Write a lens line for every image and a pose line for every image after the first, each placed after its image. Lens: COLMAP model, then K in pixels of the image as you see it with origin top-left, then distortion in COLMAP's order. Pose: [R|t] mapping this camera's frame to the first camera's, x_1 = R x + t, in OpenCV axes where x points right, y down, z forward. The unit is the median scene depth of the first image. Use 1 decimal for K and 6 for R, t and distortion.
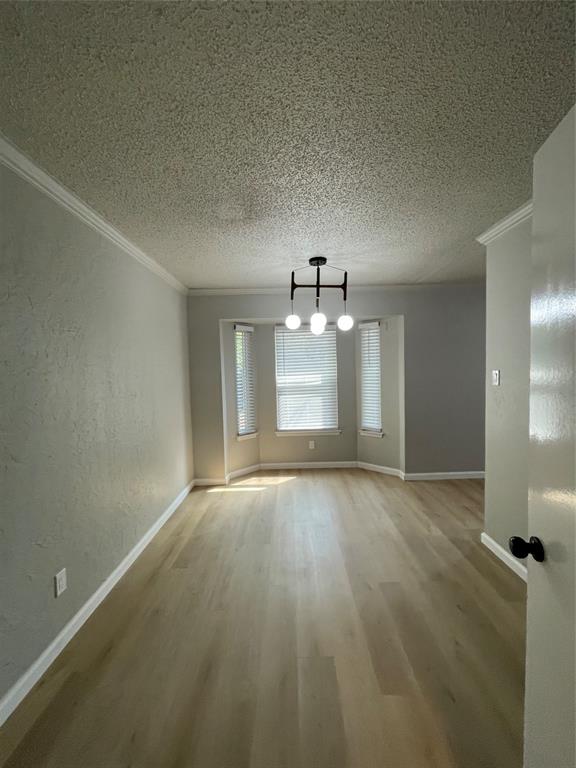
lens RADIAL K [[311.1, 0, 290.7], [0, 311.1, 385.1], [0, 0, 1]] dist [-0.002094, -0.000292]
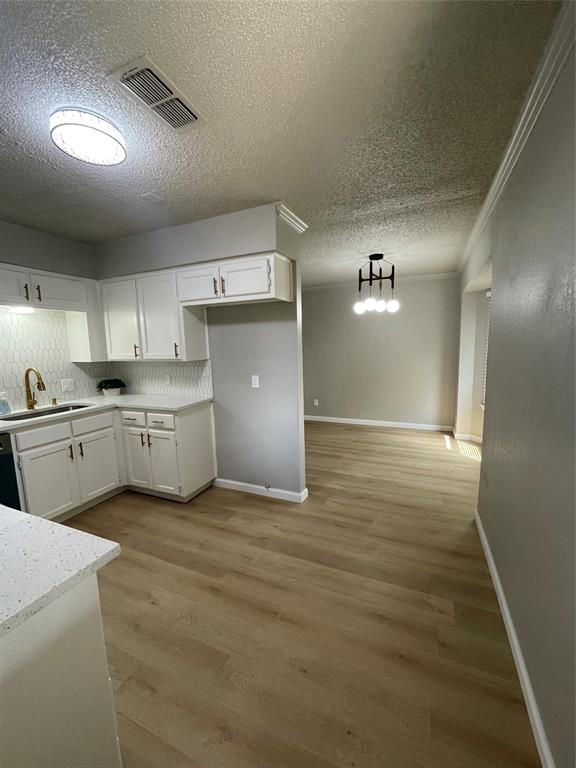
lens RADIAL K [[311.1, 0, 290.7], [0, 311.1, 385.1], [0, 0, 1]] dist [-0.002094, -0.000292]
pose [[-0.405608, 0.156376, -0.900571, 1.051445], [-0.008425, 0.984576, 0.174757, -0.072433], [0.914008, 0.078470, -0.398034, 0.885698]]
